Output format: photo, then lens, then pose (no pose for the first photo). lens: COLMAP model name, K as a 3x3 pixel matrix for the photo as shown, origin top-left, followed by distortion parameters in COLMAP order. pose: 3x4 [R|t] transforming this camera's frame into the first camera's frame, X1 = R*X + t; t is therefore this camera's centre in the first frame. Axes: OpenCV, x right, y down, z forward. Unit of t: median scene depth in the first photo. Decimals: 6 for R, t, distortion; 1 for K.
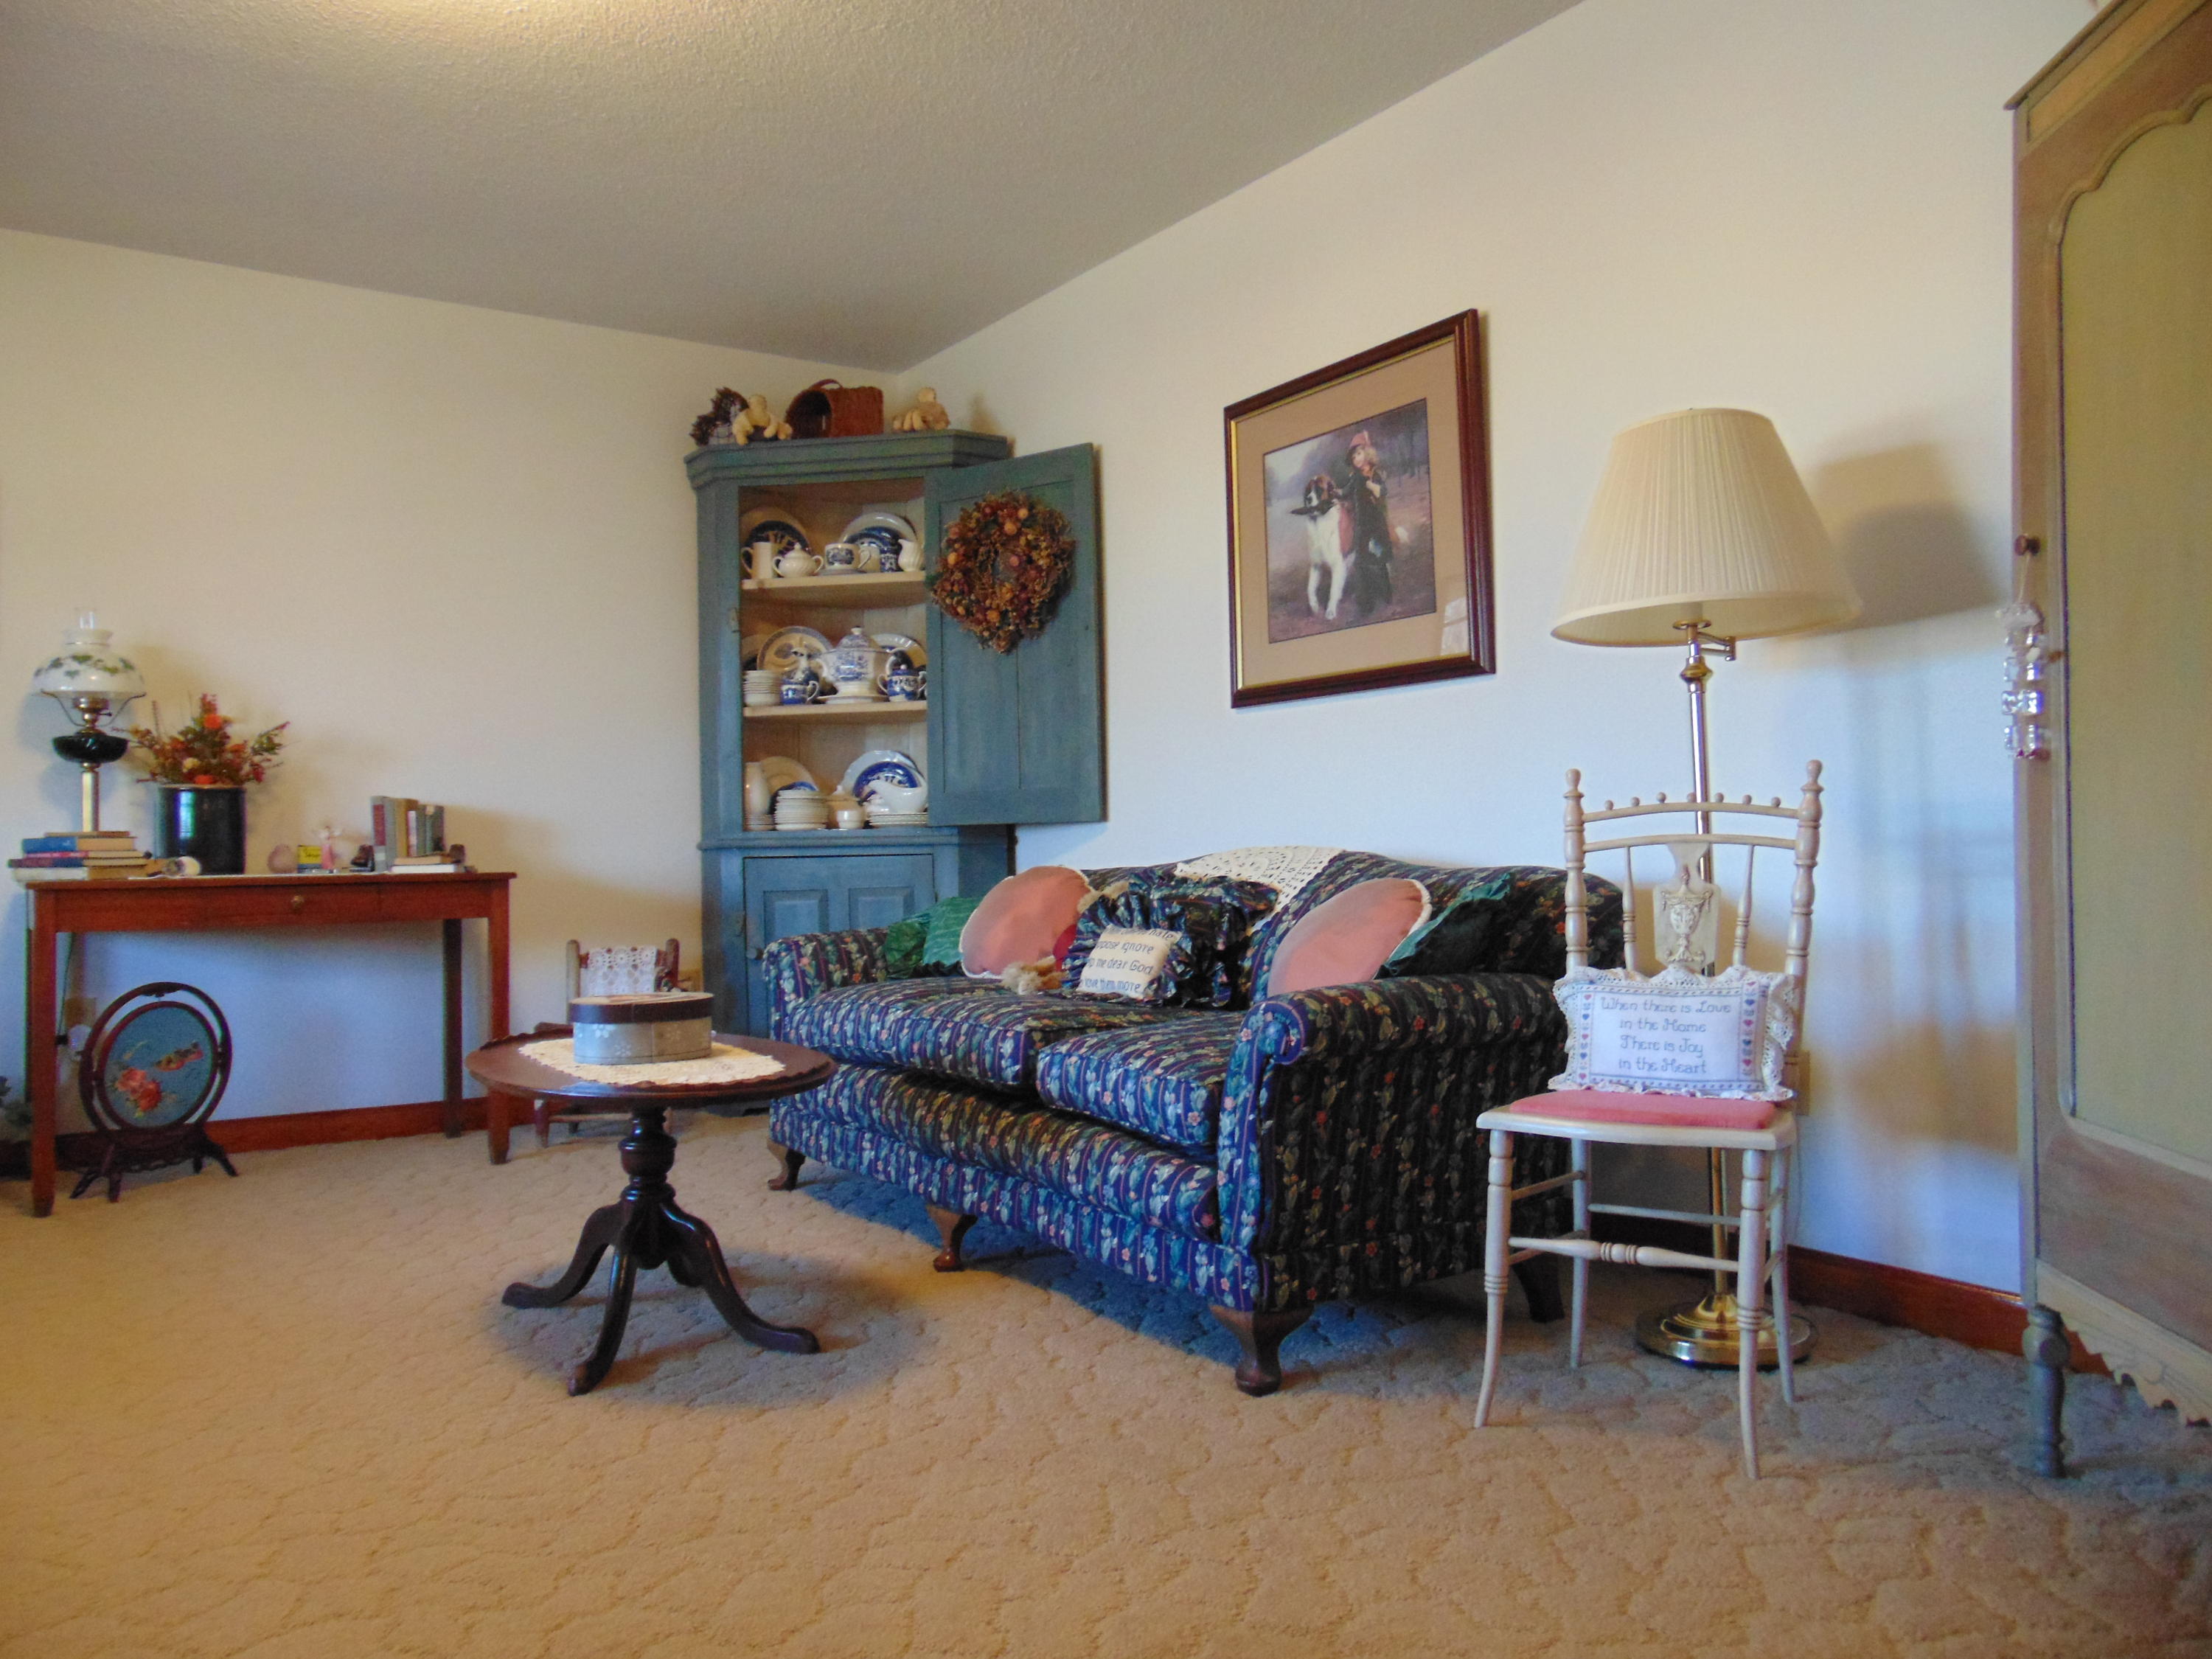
lens RADIAL K [[1666.0, 0, 1096.0], [0, 1666.0, 815.5], [0, 0, 1]] dist [-0.040685, 0.088637]
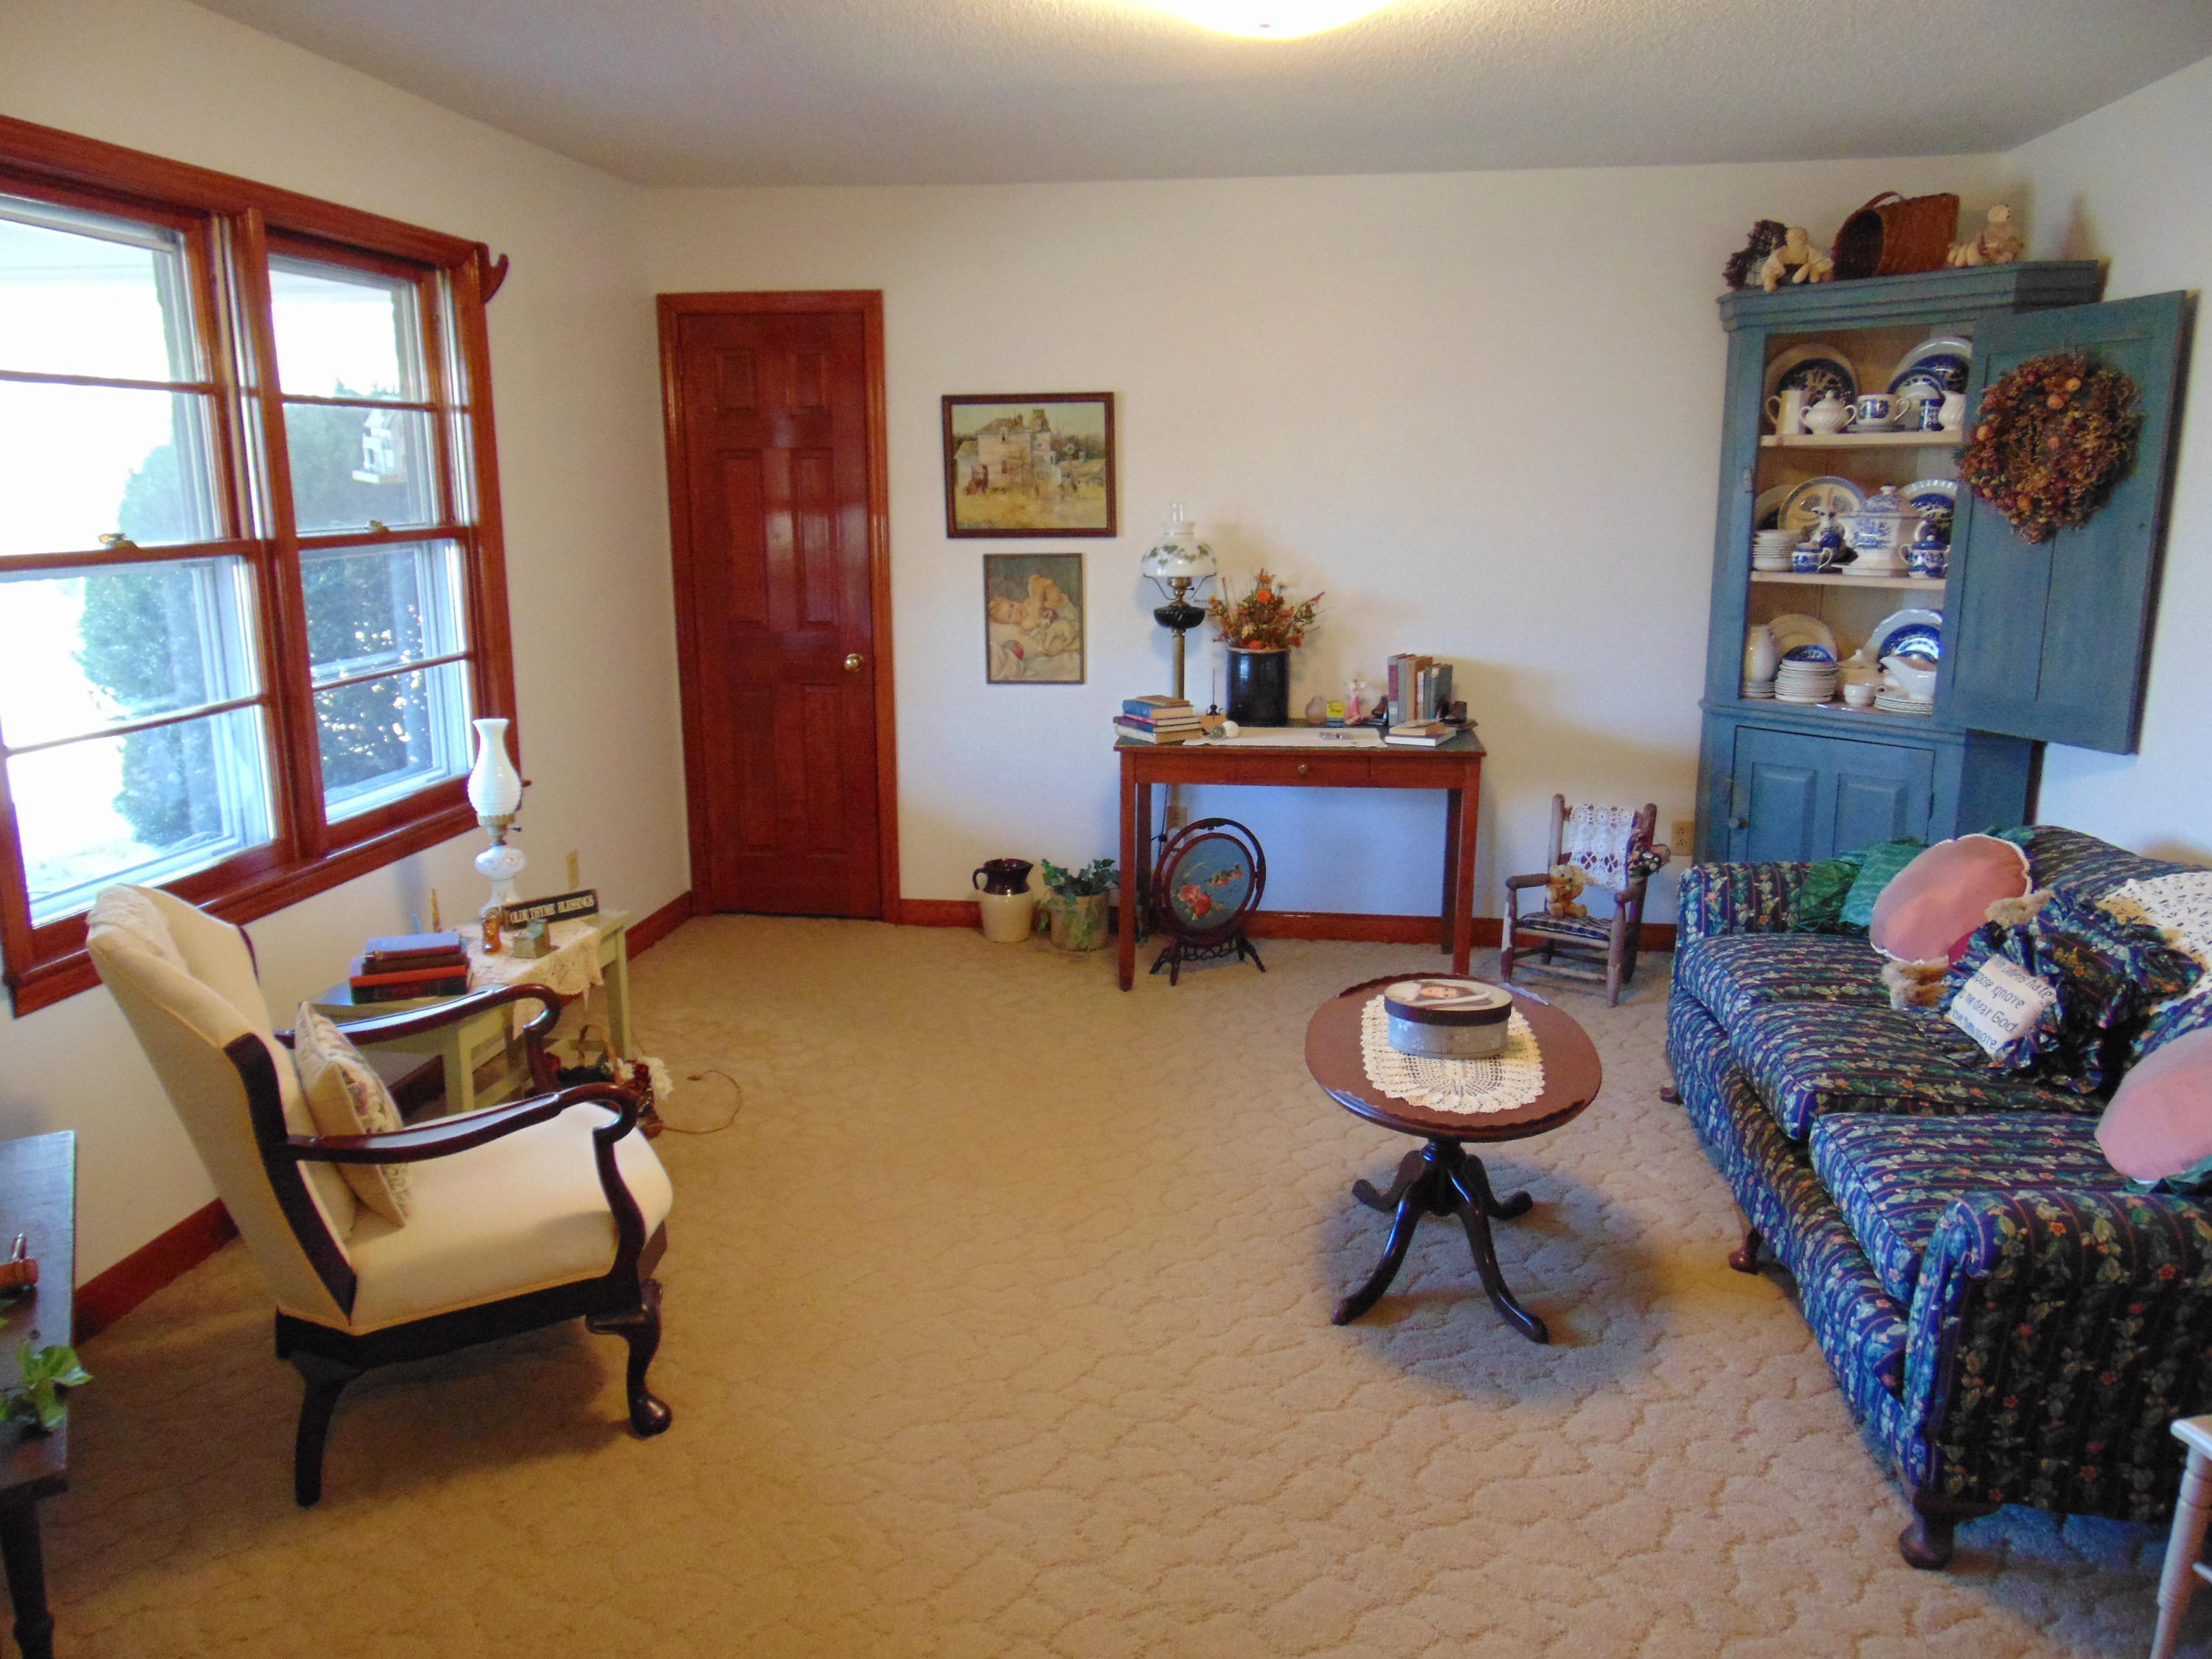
lens RADIAL K [[1666.0, 0, 1096.0], [0, 1666.0, 815.5], [0, 0, 1]] dist [-0.040685, 0.088637]
pose [[0.747845, 0.148116, -0.647139, 0.176723], [0.008996, 0.972443, 0.232967, -0.183465], [0.663812, -0.180045, 0.725904, 0.021306]]
